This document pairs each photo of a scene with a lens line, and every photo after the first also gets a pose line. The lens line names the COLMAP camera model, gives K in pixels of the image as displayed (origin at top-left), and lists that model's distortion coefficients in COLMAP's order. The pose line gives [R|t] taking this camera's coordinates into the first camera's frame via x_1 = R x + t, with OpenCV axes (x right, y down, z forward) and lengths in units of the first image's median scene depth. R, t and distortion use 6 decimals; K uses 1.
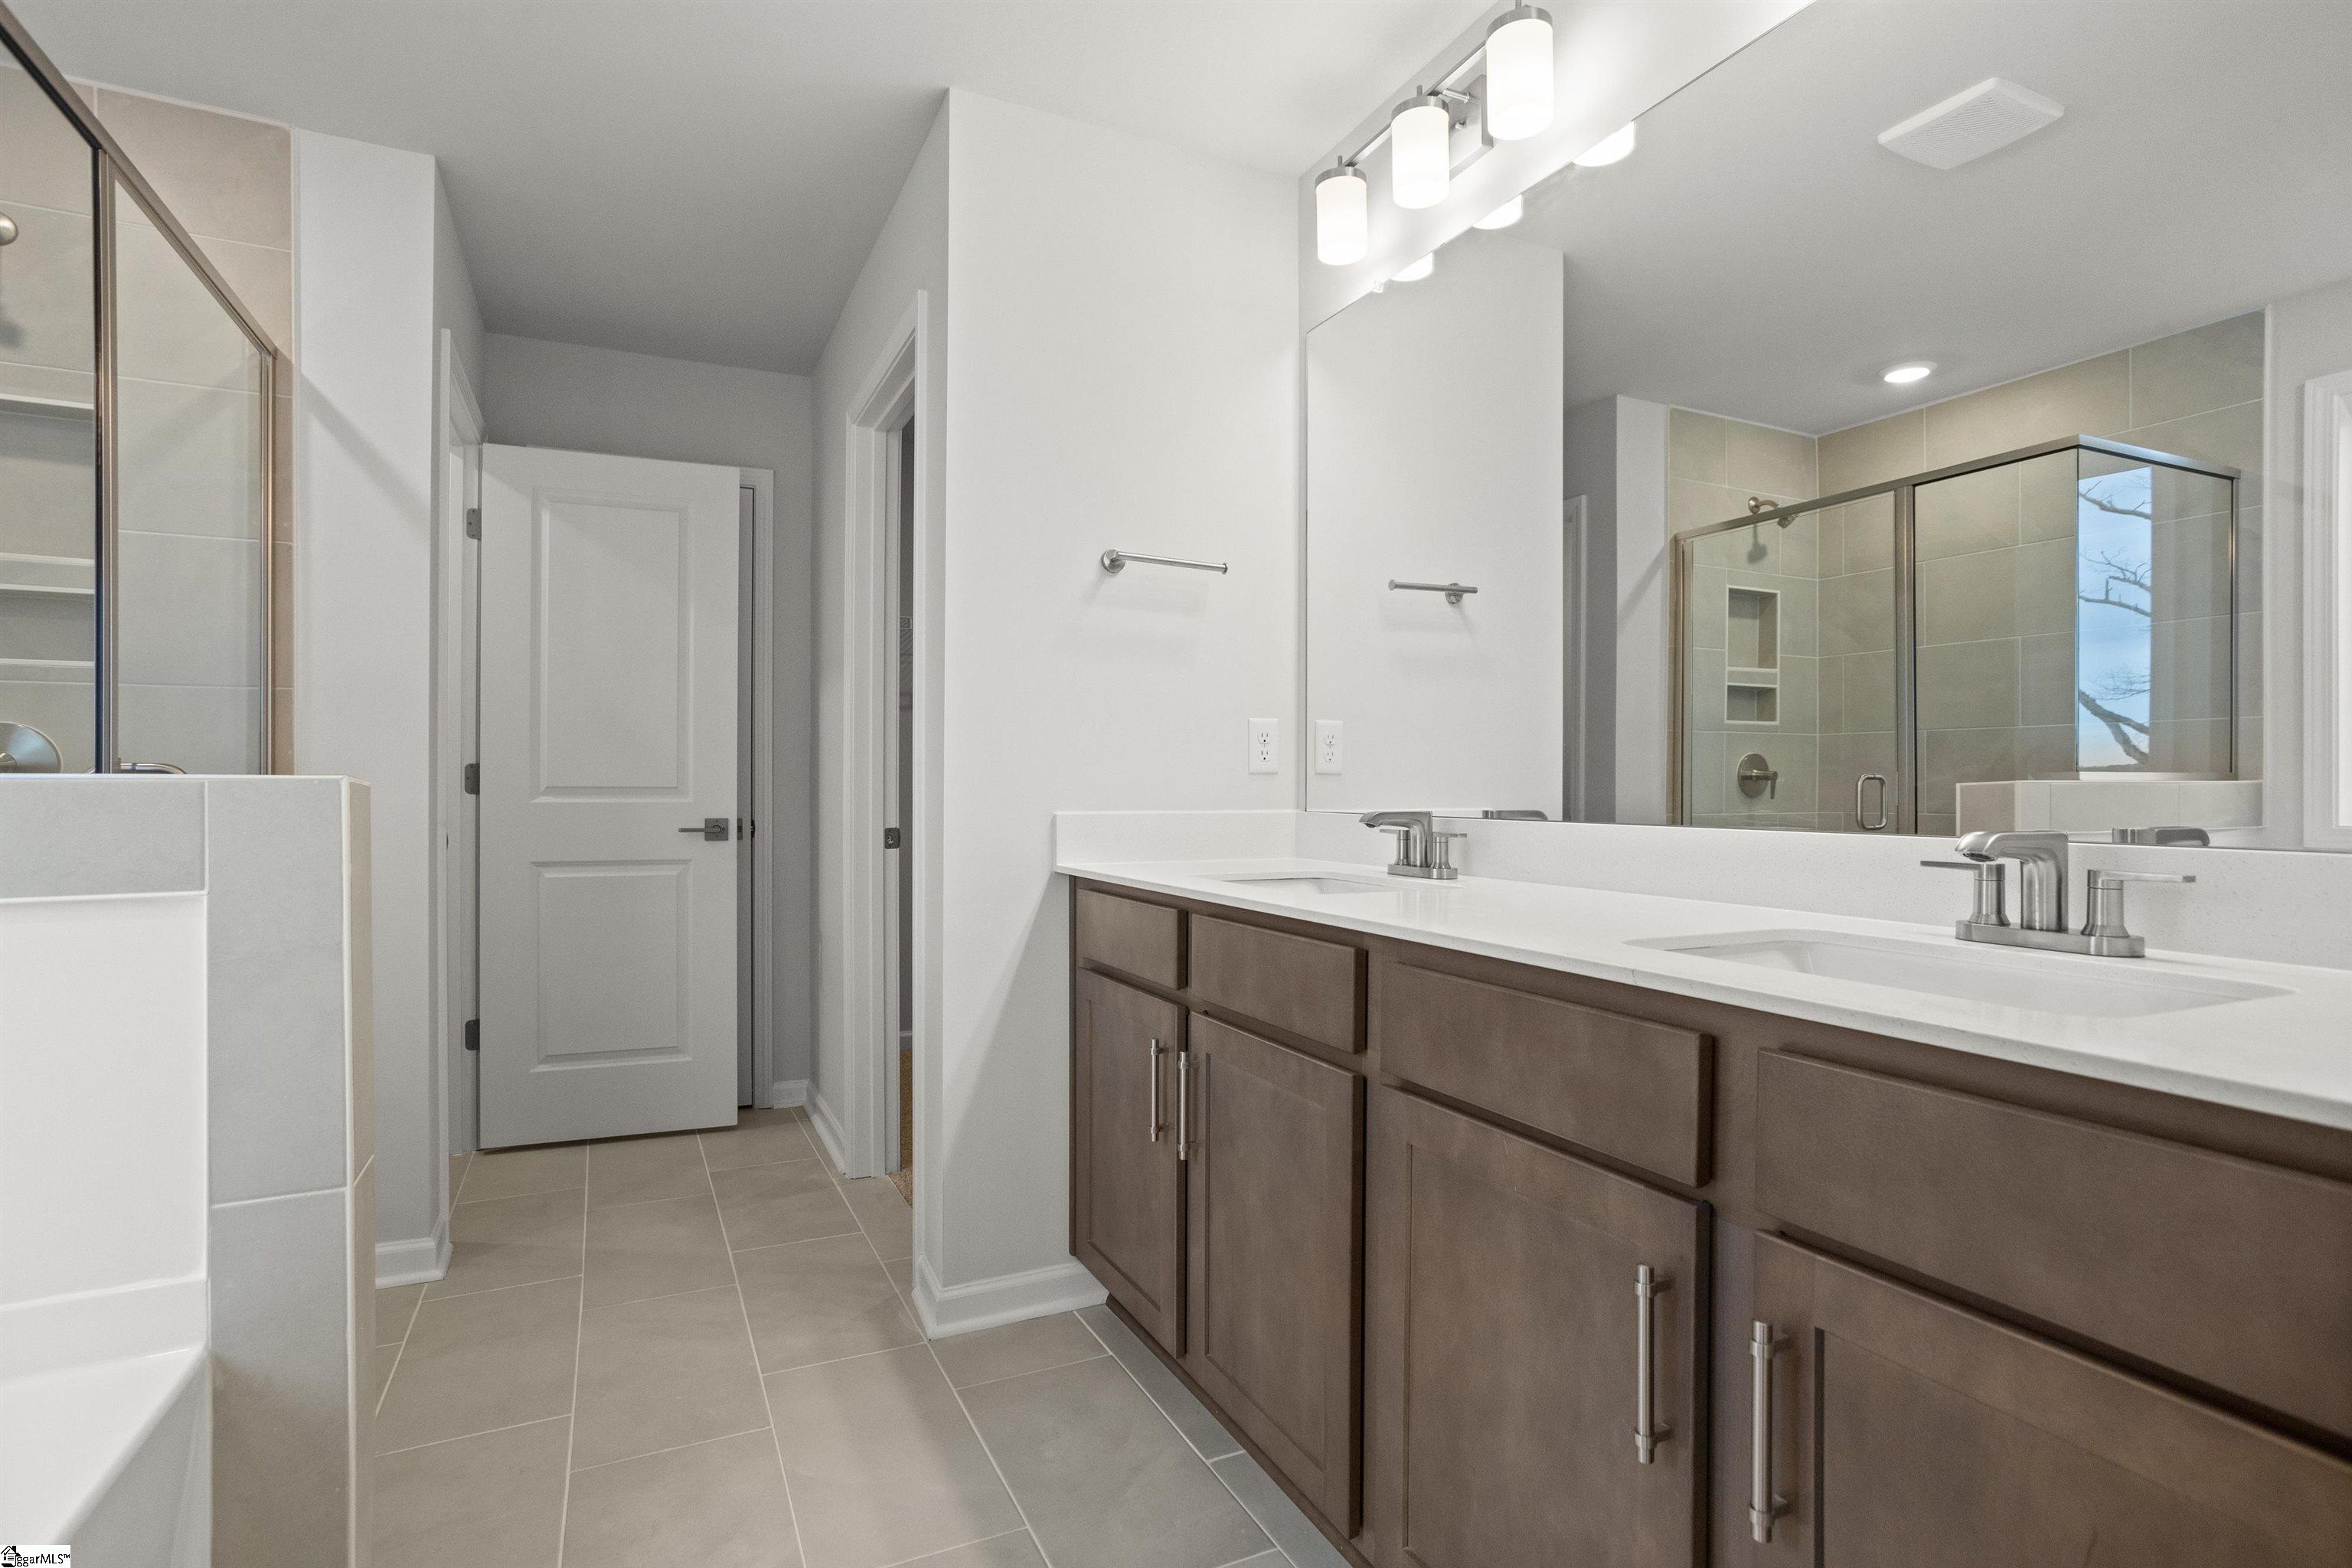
lens RADIAL K [[1134.9, 0, 1175.6], [0, 1134.9, 791.1], [0, 0, 1]] dist [-0.008302, 0.000739]
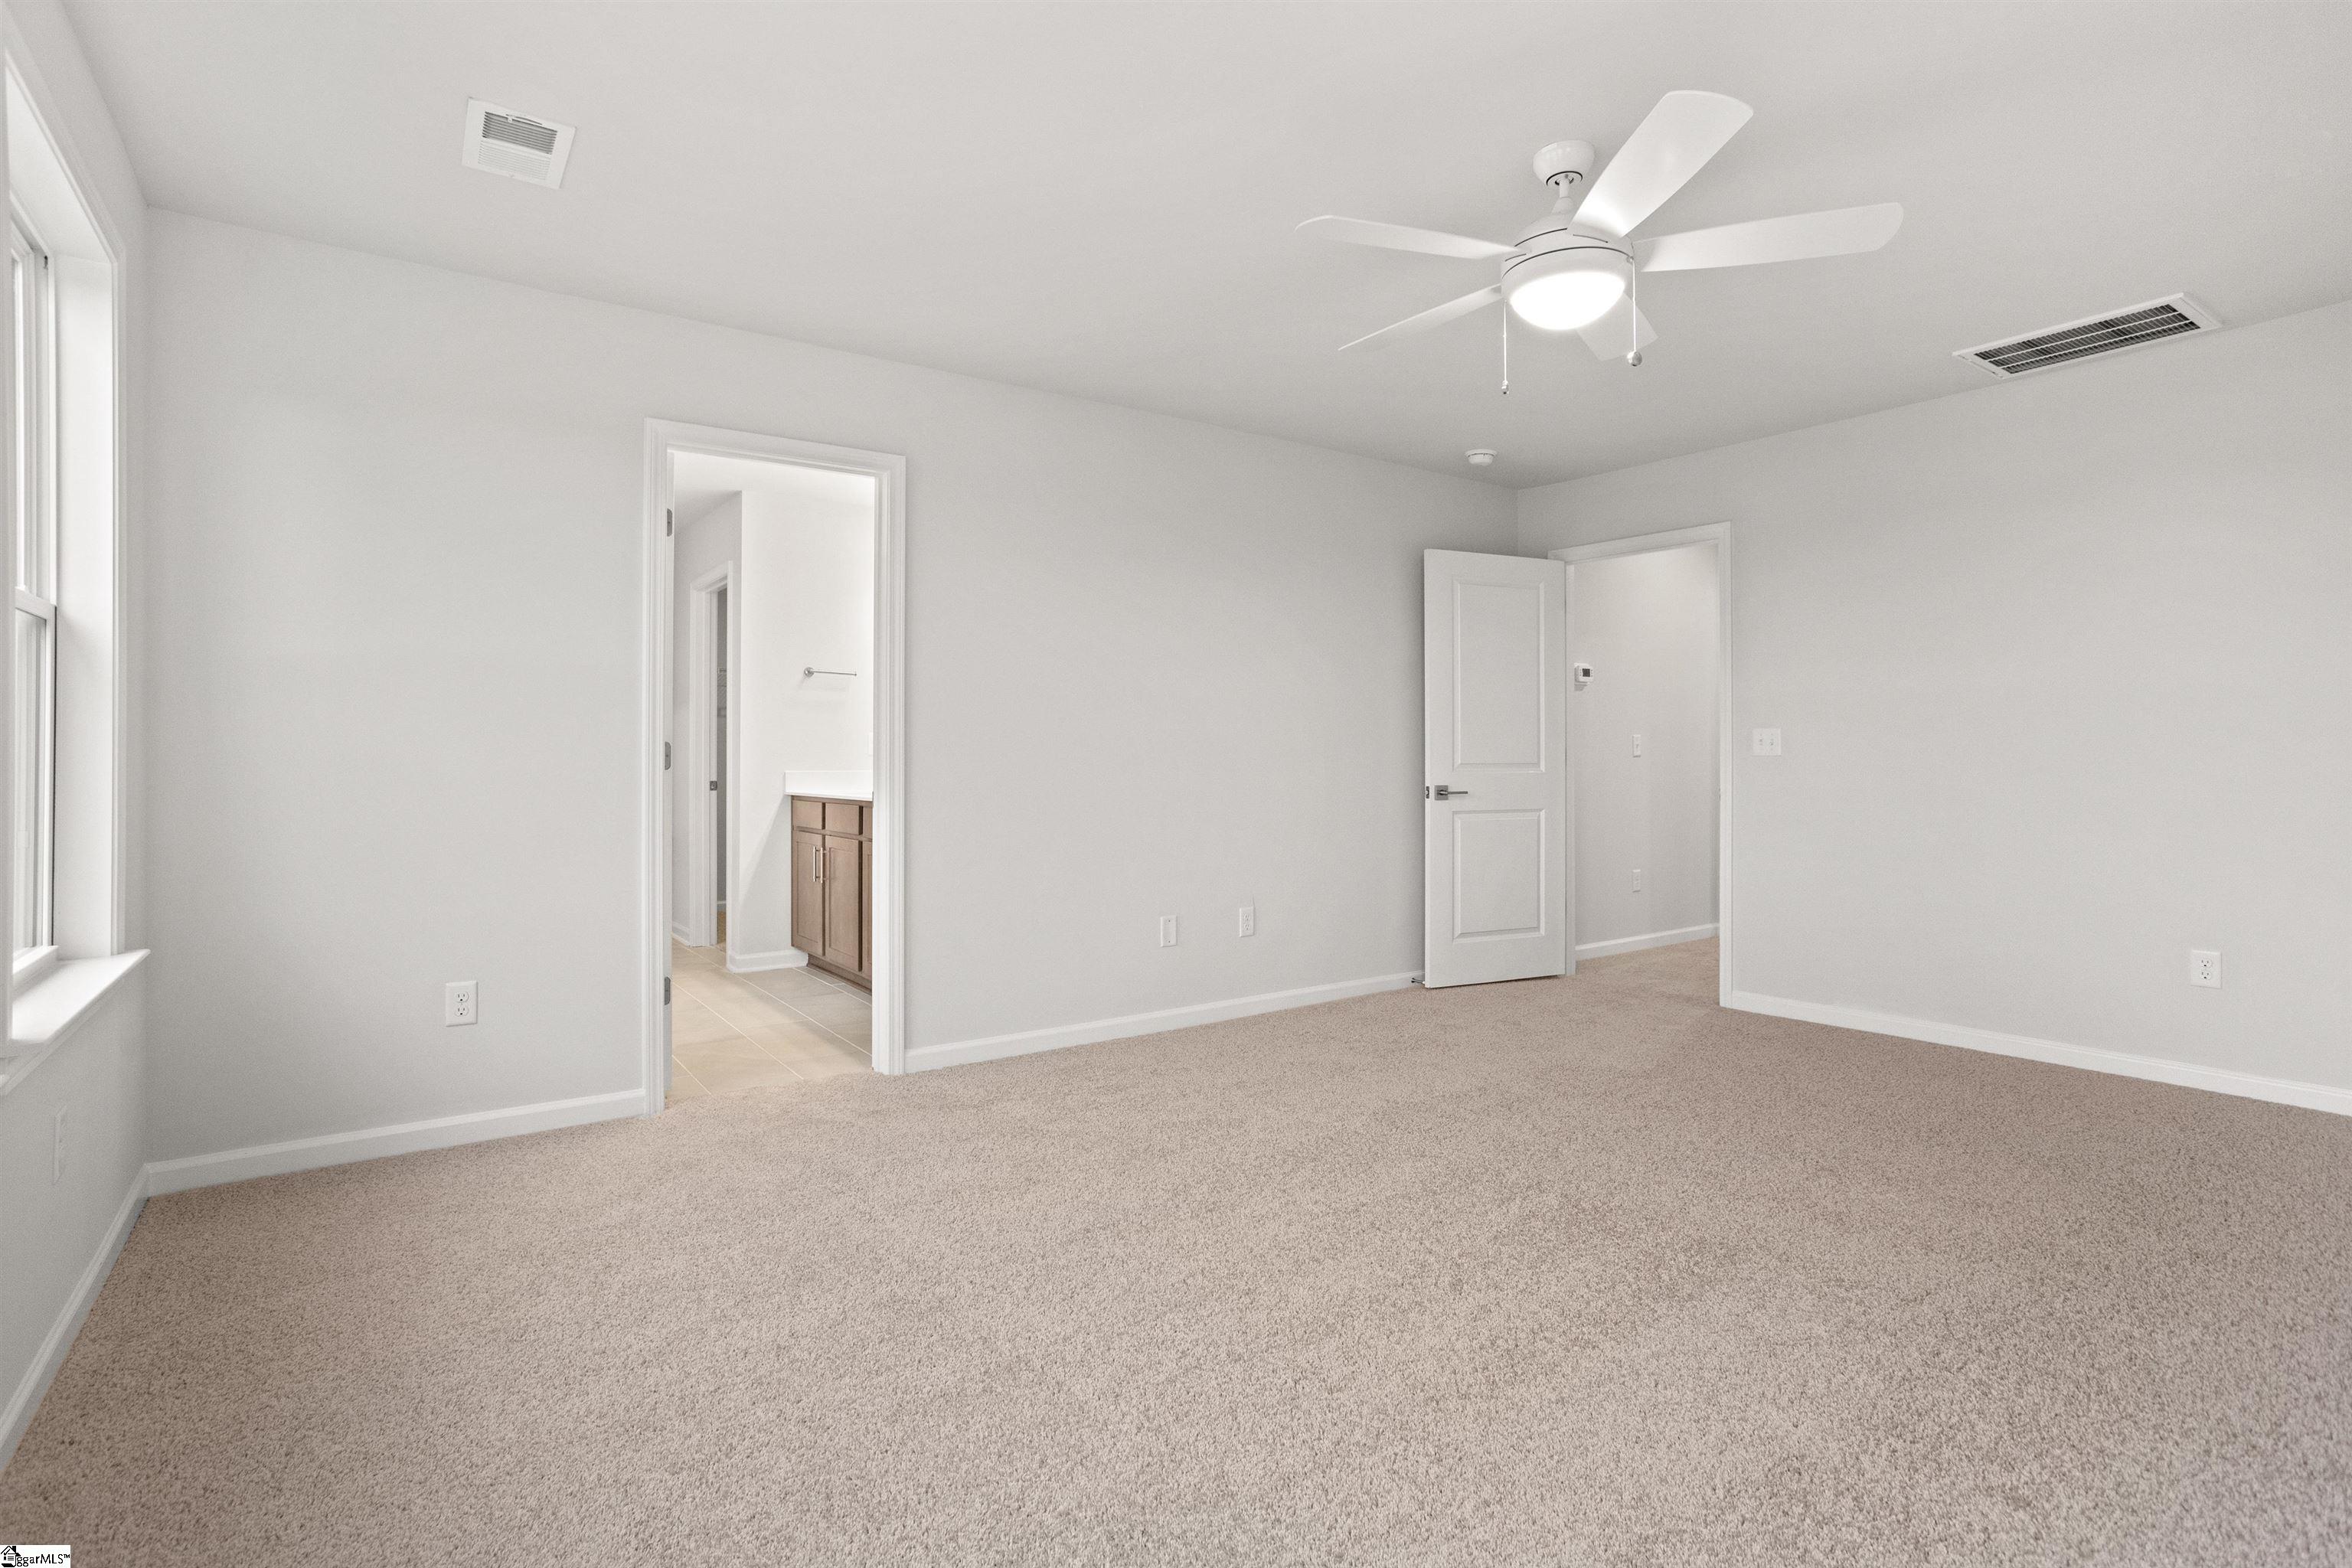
lens RADIAL K [[1134.9, 0, 1189.2], [0, 1134.9, 769.0], [0, 0, 1]] dist [-0.008302, 0.000739]
pose [[0.986588, 0.000301, 0.163228, 0.382612], [-0.001921, 0.999950, 0.009771, -0.011046], [-0.163217, -0.009953, 0.986540, -1.705448]]
